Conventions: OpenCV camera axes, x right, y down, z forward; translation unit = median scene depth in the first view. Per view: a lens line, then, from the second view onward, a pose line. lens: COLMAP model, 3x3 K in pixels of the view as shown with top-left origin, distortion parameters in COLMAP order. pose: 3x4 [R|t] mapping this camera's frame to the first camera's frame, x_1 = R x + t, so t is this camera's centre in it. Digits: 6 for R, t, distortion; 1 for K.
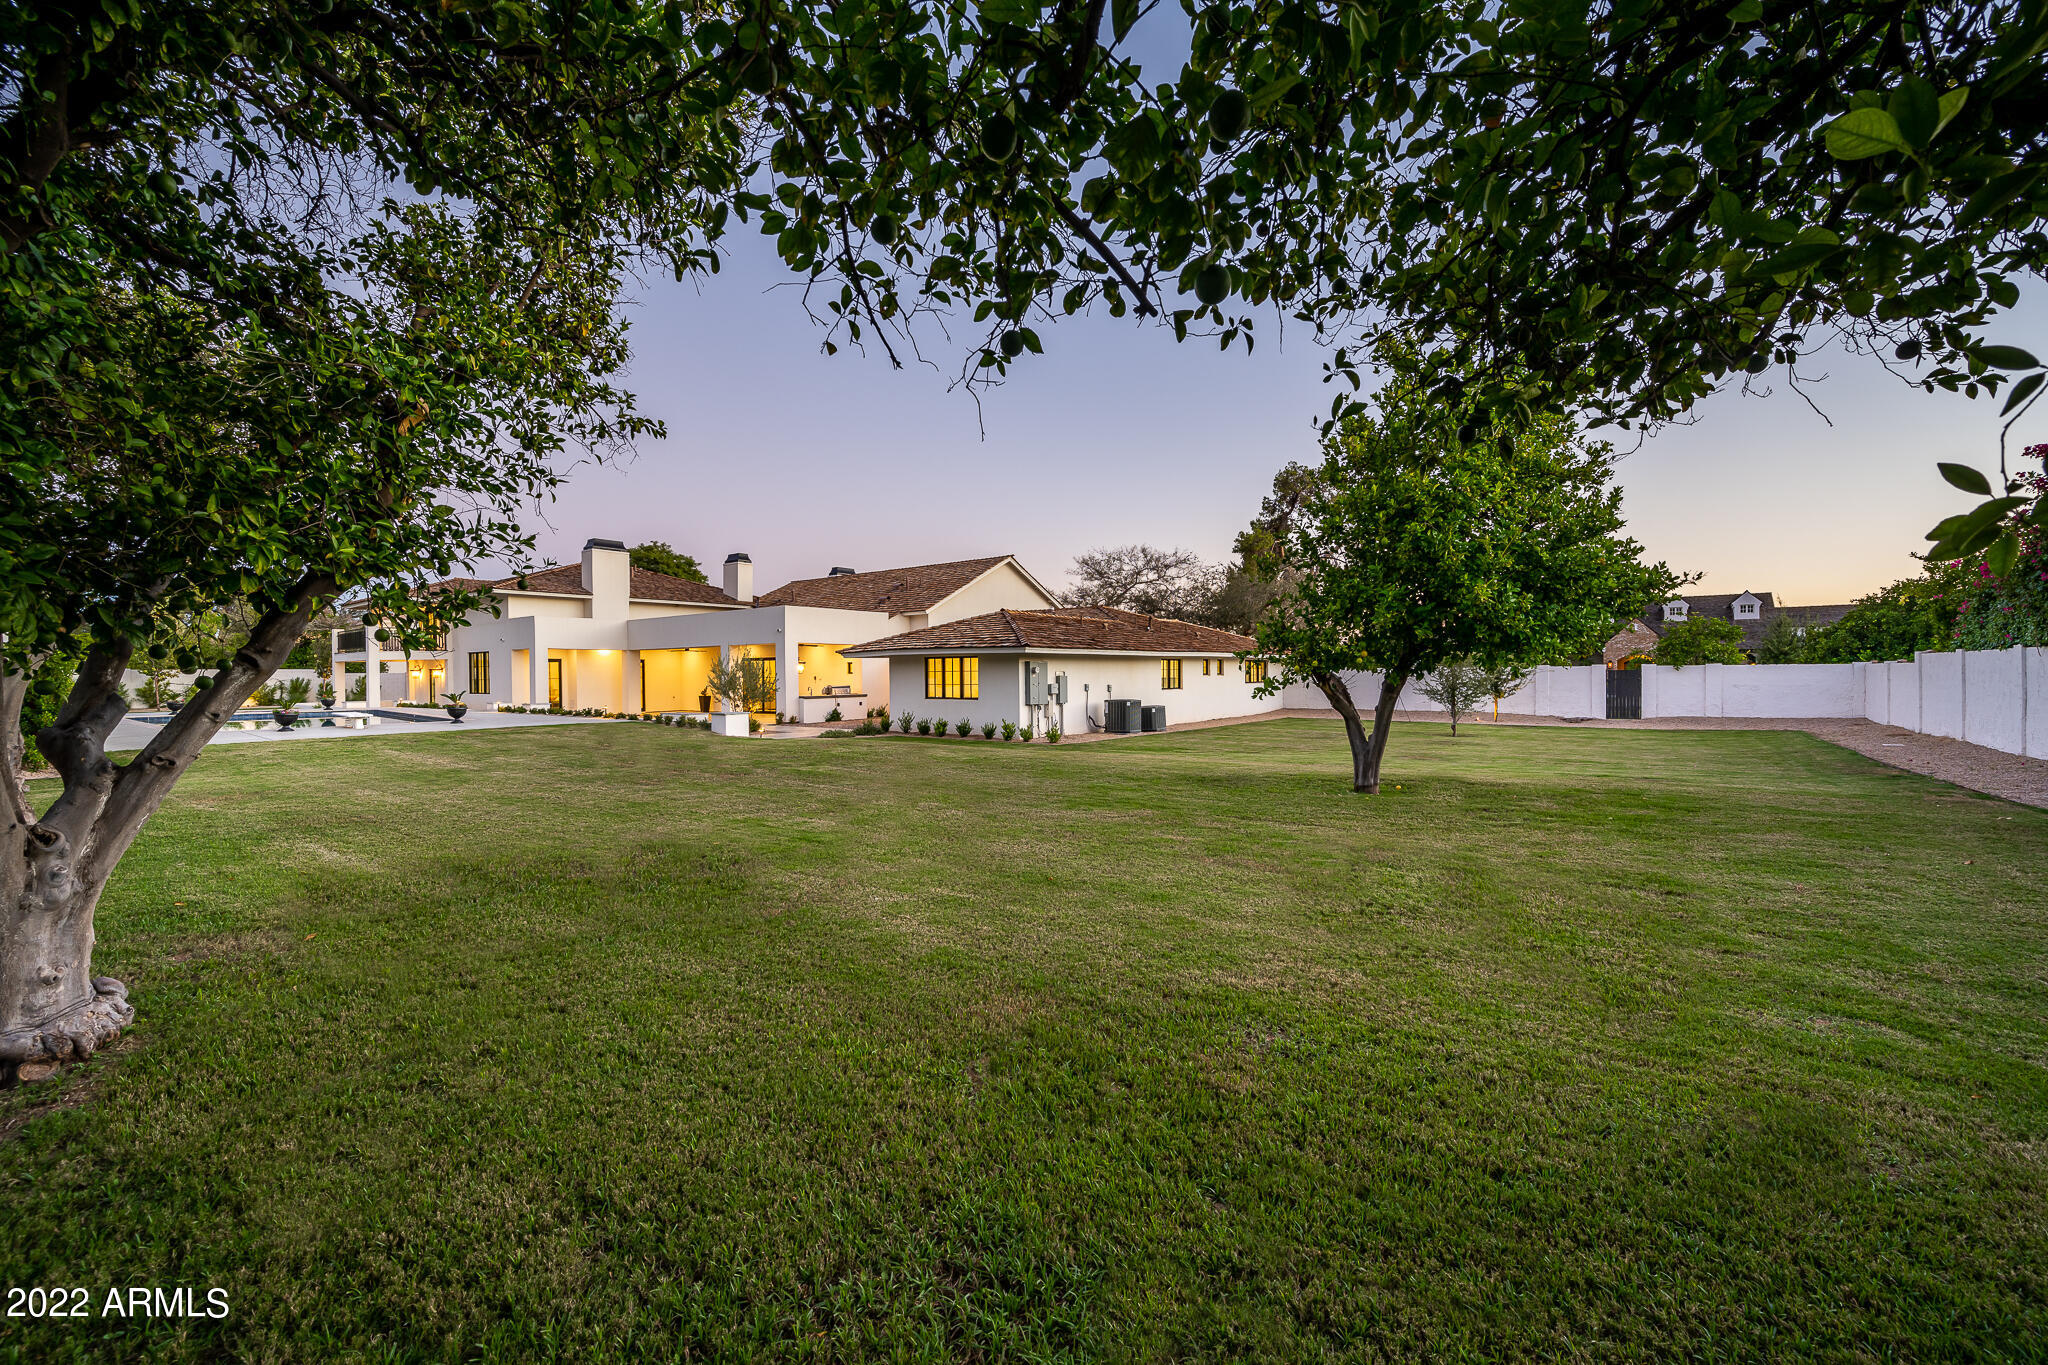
lens RADIAL K [[831.3, 0, 1024.0], [0, 831.3, 682.5], [0, 0, 1]] dist [0.002817, 0.000153]
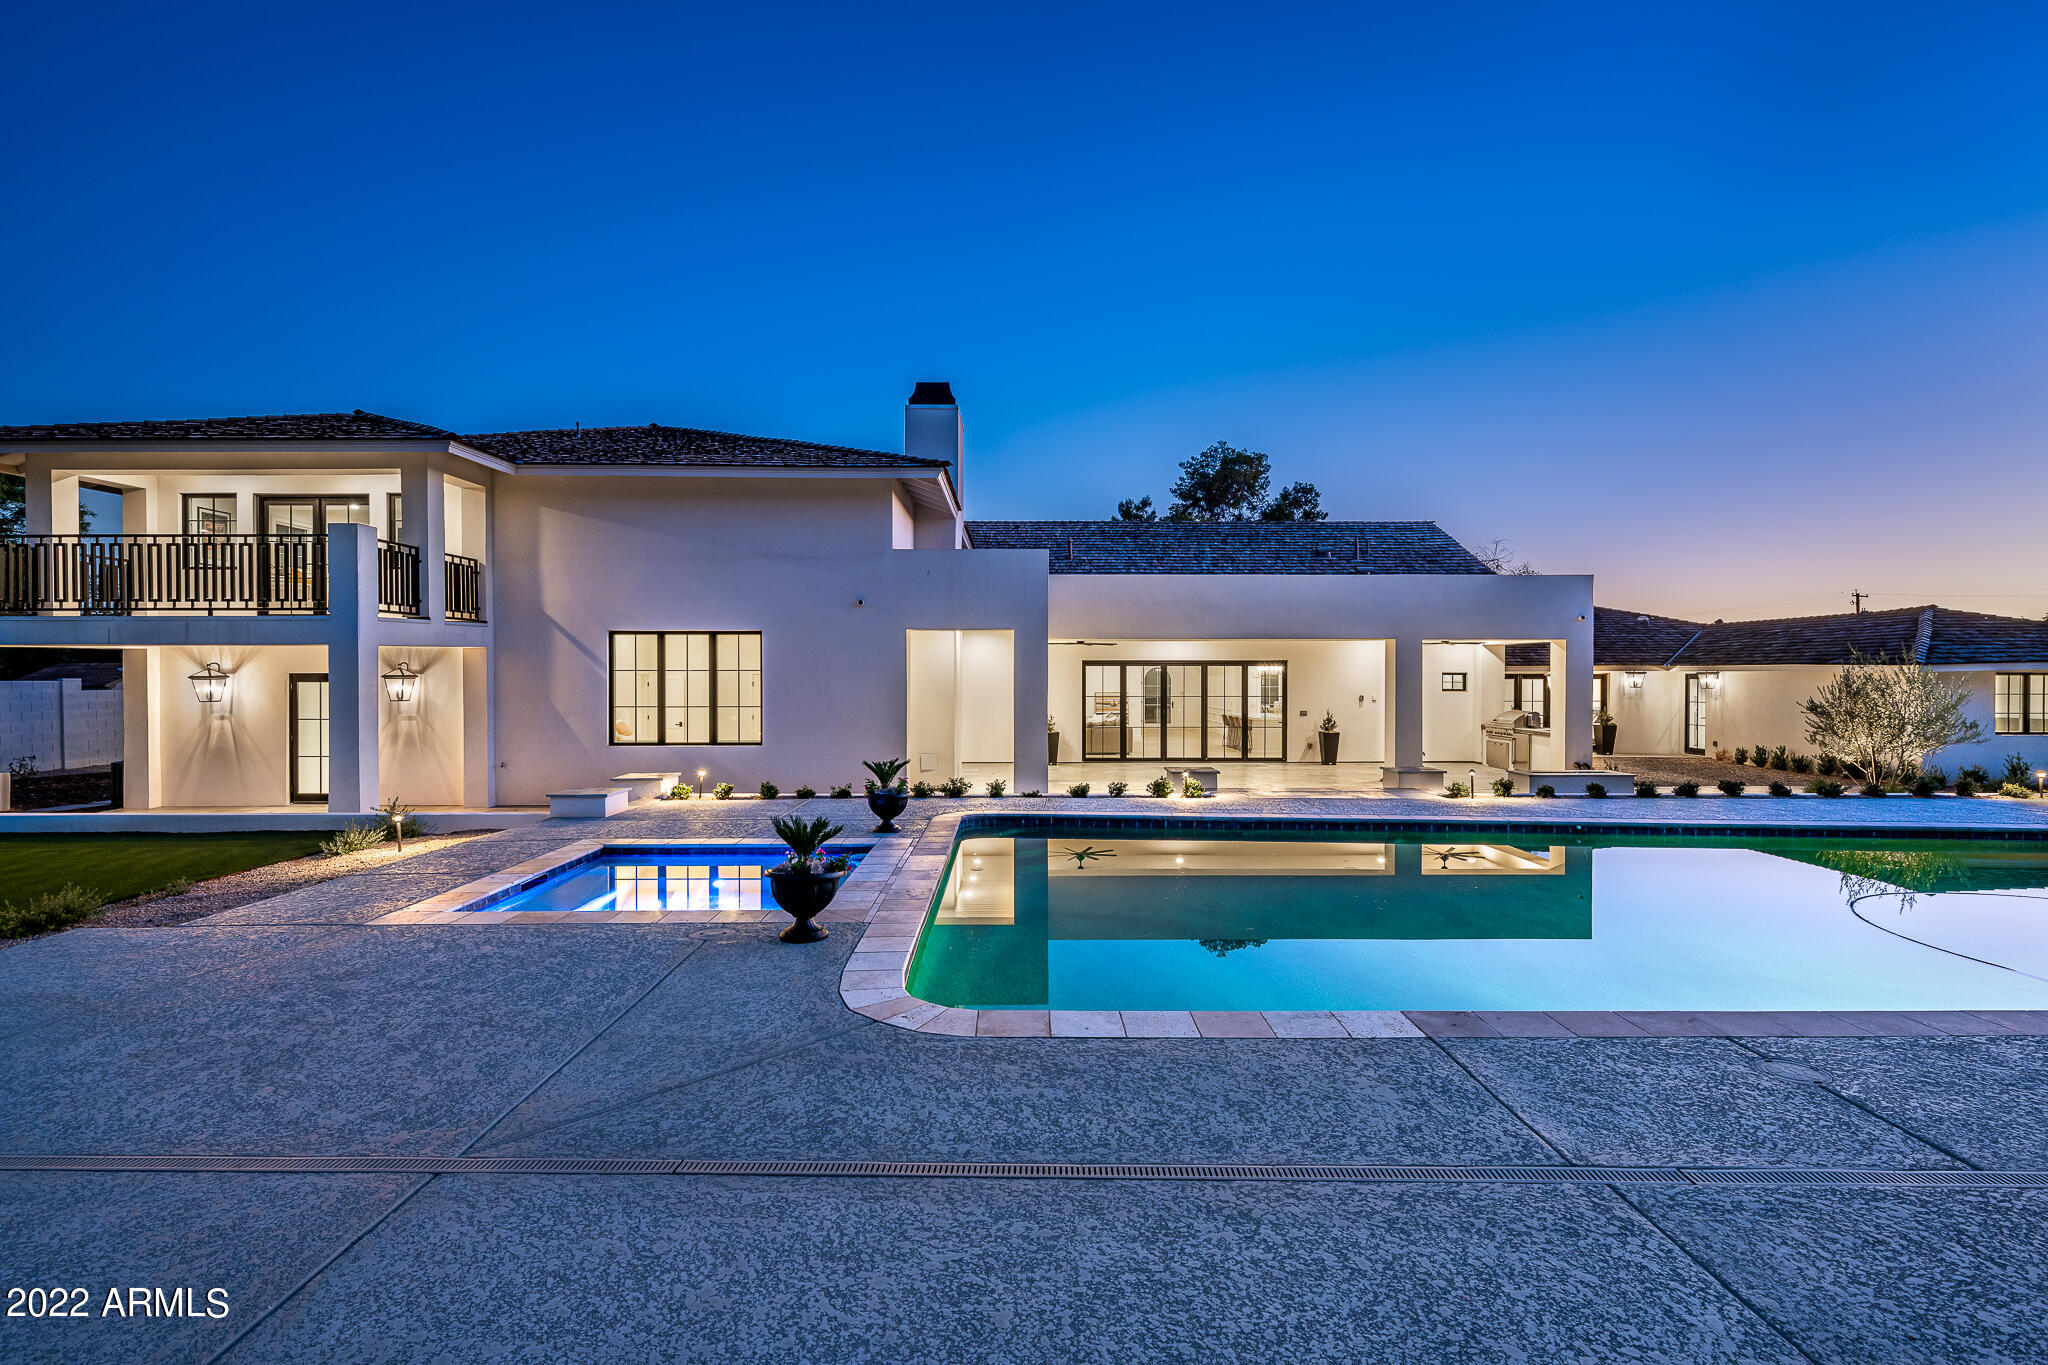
lens RADIAL K [[974.1, 0, 1024.0], [0, 974.1, 682.5], [0, 0, 1]] dist [-0.000475, -0.001546]
pose [[0.796778, 0.003978, 0.604259, -0.824305], [-0.001083, 0.999986, -0.005156, -0.011808], [-0.604271, 0.003454, 0.796771, 0.597809]]
